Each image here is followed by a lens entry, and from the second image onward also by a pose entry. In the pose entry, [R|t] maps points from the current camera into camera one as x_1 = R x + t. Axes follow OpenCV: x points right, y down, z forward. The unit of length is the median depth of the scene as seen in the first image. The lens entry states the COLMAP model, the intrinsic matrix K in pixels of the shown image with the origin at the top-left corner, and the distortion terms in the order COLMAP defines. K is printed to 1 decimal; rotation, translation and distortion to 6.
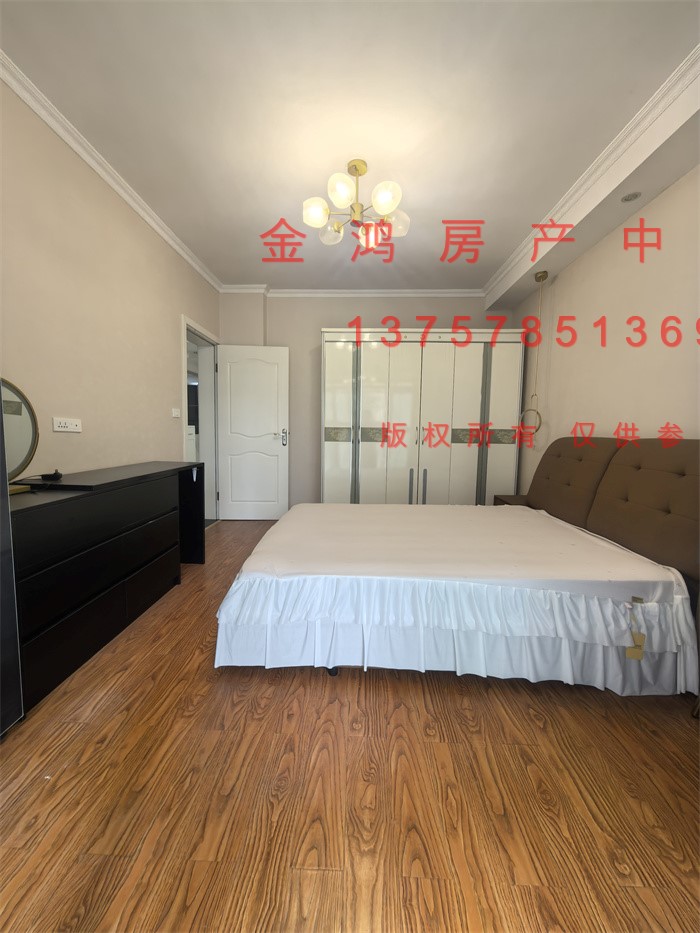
lens RADIAL K [[369.7, 0, 349.1], [0, 369.7, 465.2], [0, 0, 1]] dist [-0.002798, -0.000534]
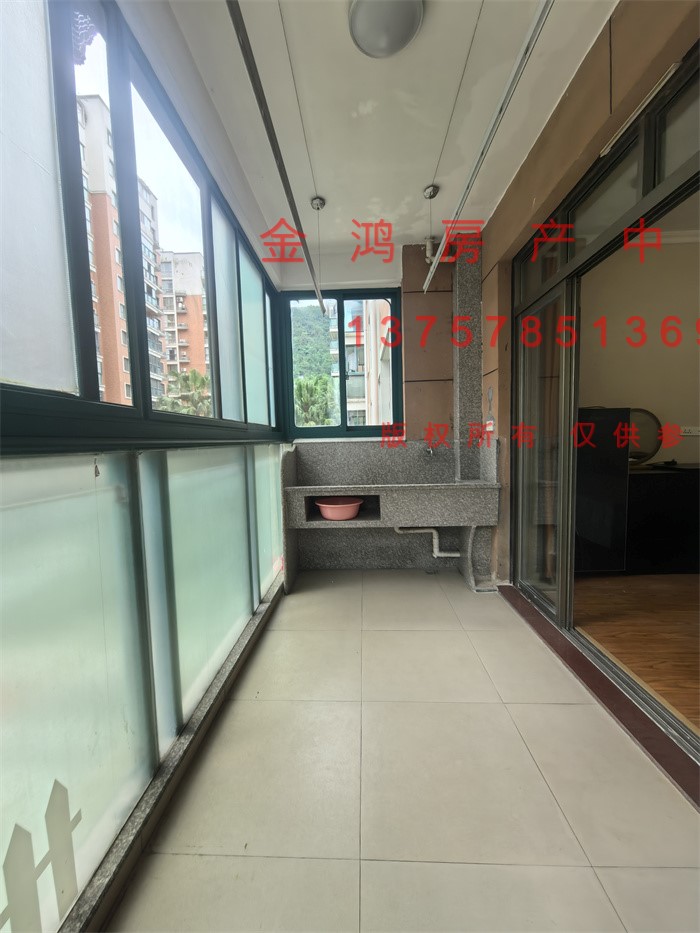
lens RADIAL K [[369.7, 0, 349.3], [0, 369.7, 468.6], [0, 0, 1]] dist [-0.002798, -0.000534]
pose [[0.010638, 0.064309, -0.997873, 0.838579], [-0.075910, 0.995102, 0.063321, 0.061102], [0.997058, 0.075074, 0.015468, -0.464635]]
